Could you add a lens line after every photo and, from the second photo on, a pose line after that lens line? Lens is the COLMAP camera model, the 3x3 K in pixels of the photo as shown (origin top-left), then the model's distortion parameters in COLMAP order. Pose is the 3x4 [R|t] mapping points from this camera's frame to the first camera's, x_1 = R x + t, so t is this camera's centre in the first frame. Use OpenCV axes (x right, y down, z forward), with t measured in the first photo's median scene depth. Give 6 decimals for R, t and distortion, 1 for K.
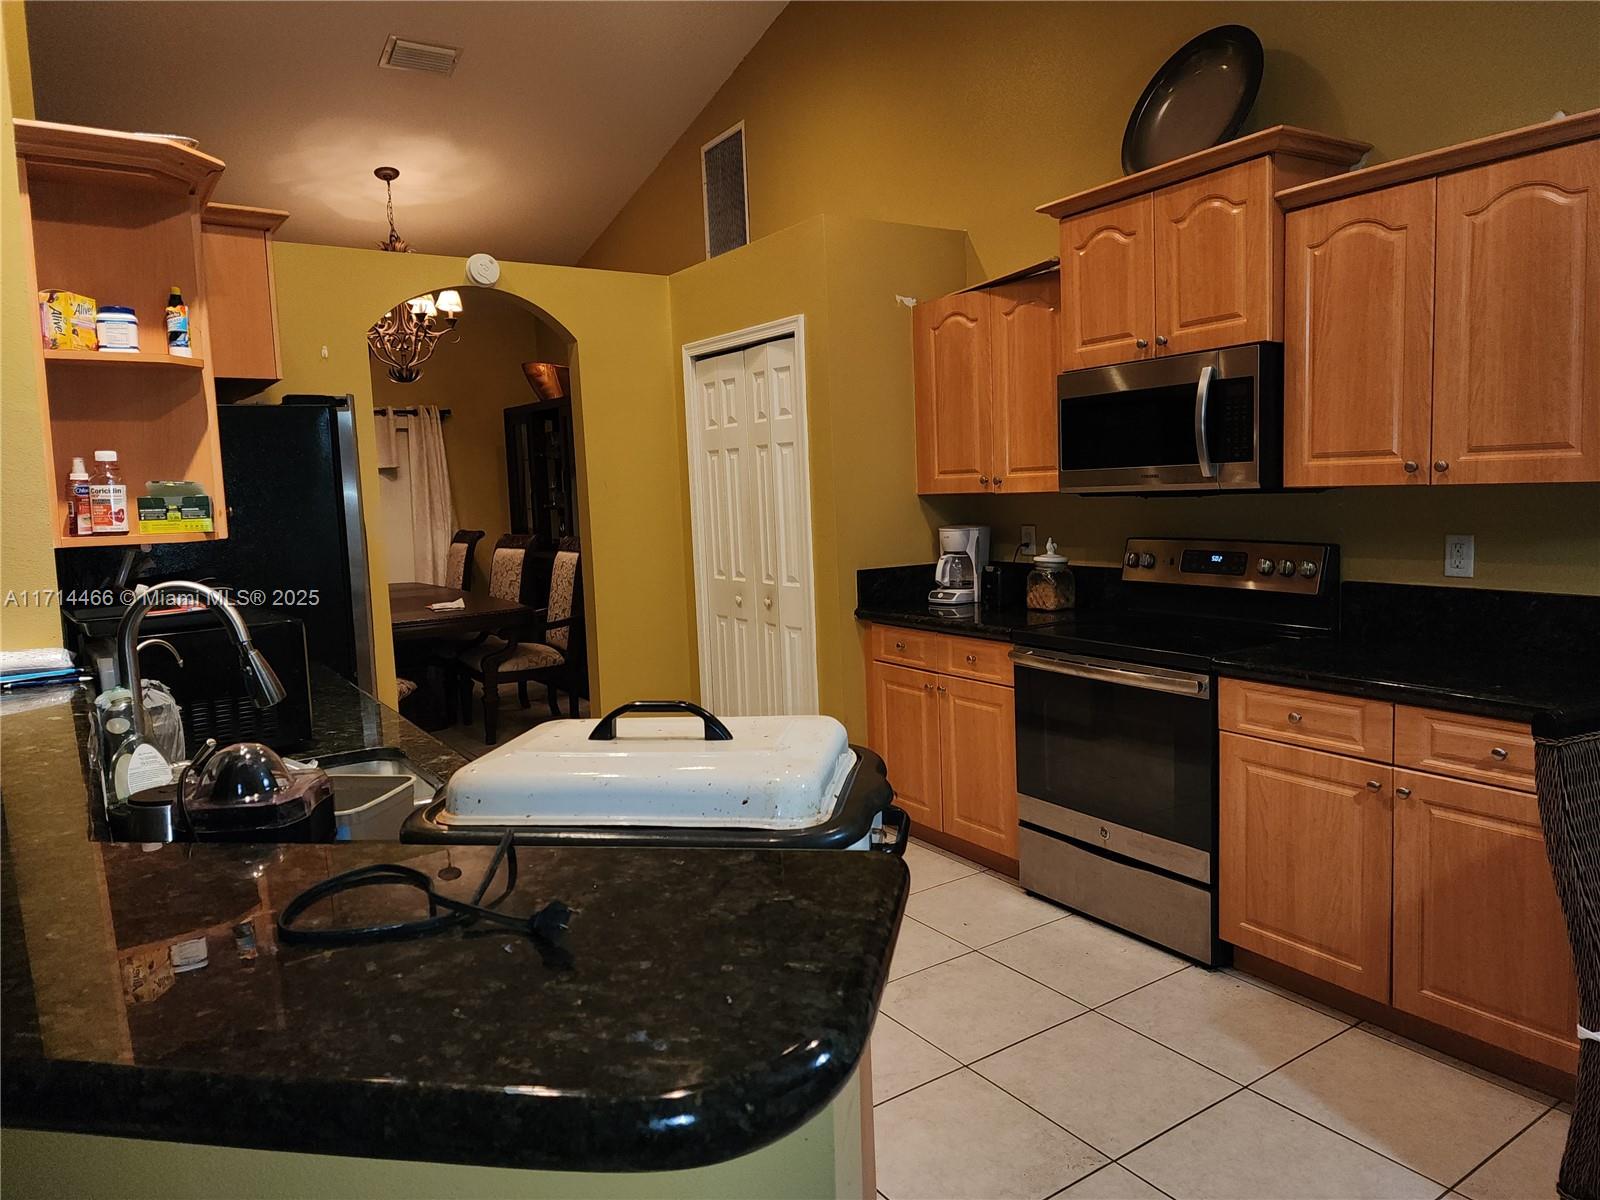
lens RADIAL K [[1070.3, 0, 797.7], [0, 1070.3, 598.6], [0, 0, 1]] dist [0.070377, -0.060739]
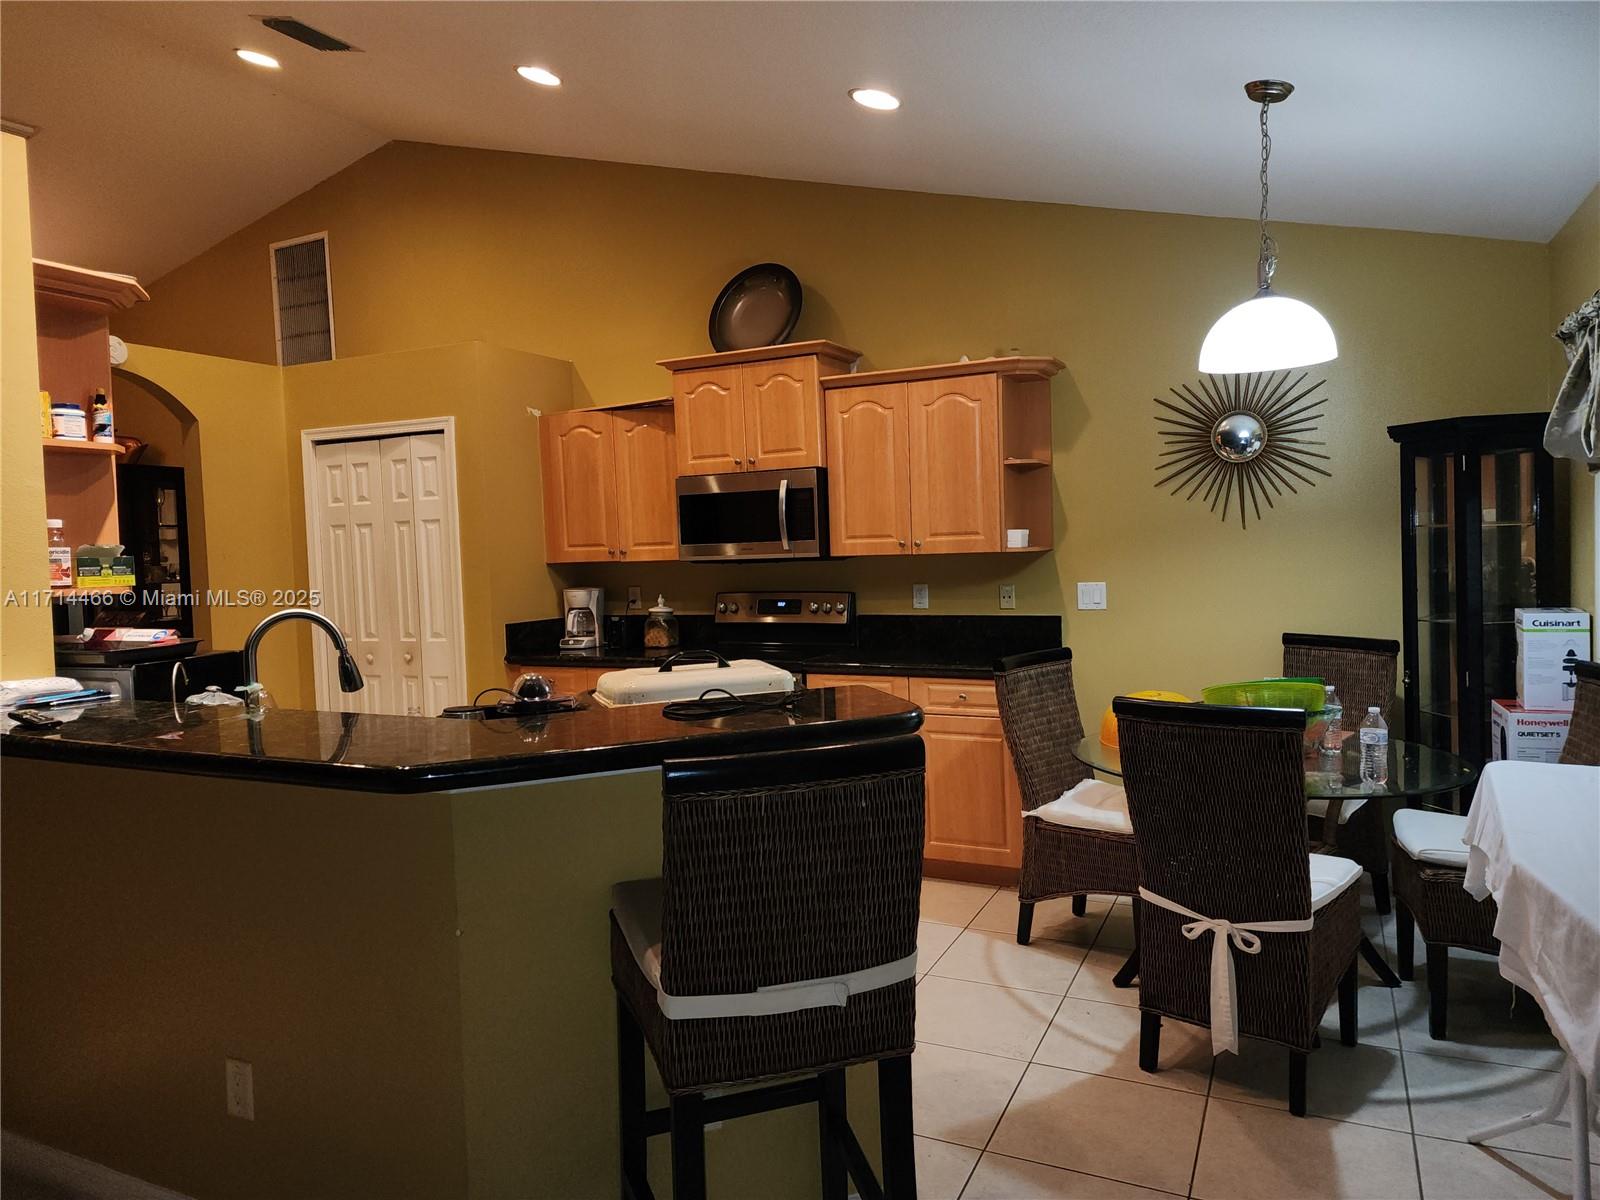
lens RADIAL K [[1070.3, 0, 796.6], [0, 1070.3, 608.7], [0, 0, 1]] dist [0.070377, -0.060739]
pose [[0.862916, -0.021778, 0.504877, -0.351672], [0.054759, 0.997218, -0.050578, 0.046439], [-0.502371, 0.071292, 0.861708, -0.299127]]
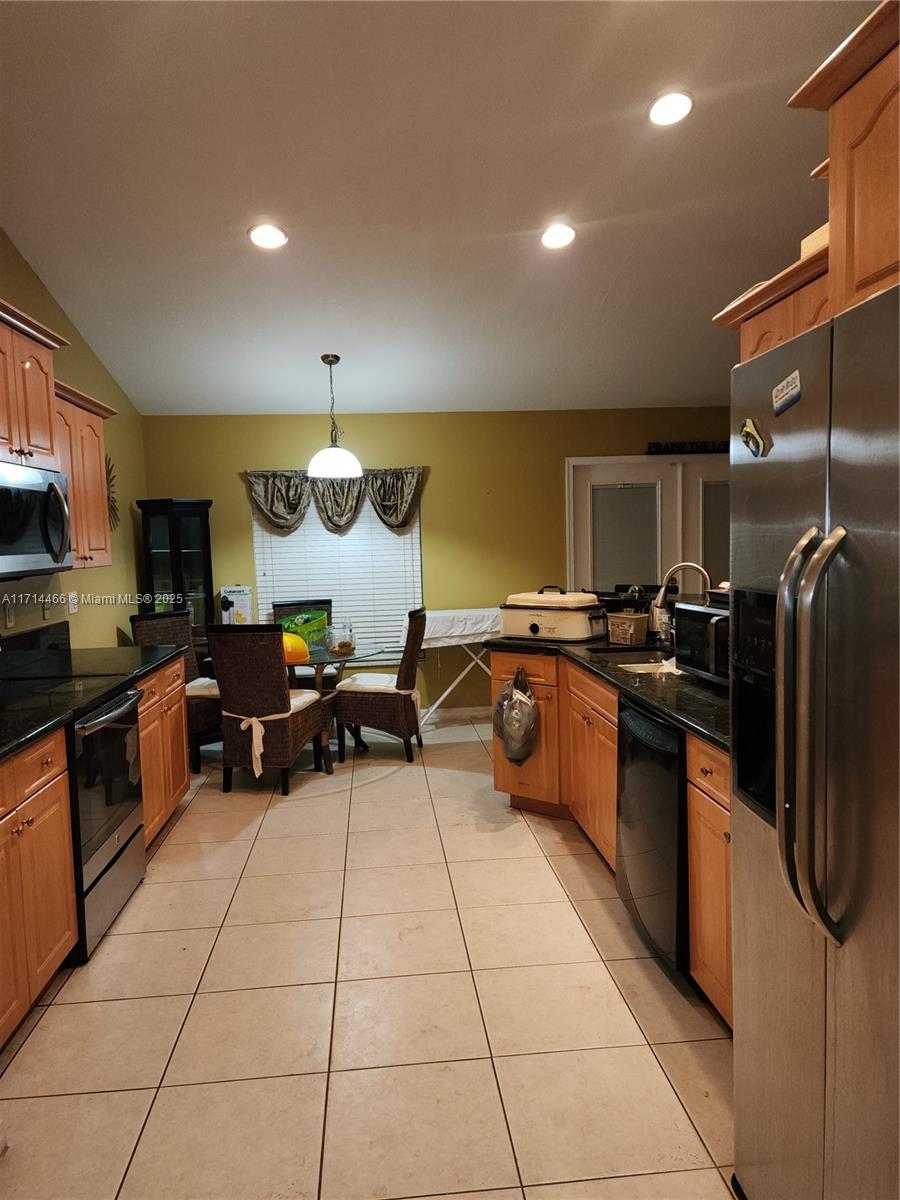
lens RADIAL K [[802.8, 0, 448.9], [0, 802.8, 599.1], [0, 0, 1]] dist [0.070377, -0.060739]
pose [[-0.881630, 0.023698, 0.471346, -0.489566], [0.111232, 0.981036, 0.158731, -0.159750], [-0.458646, 0.192371, -0.867547, 1.522410]]
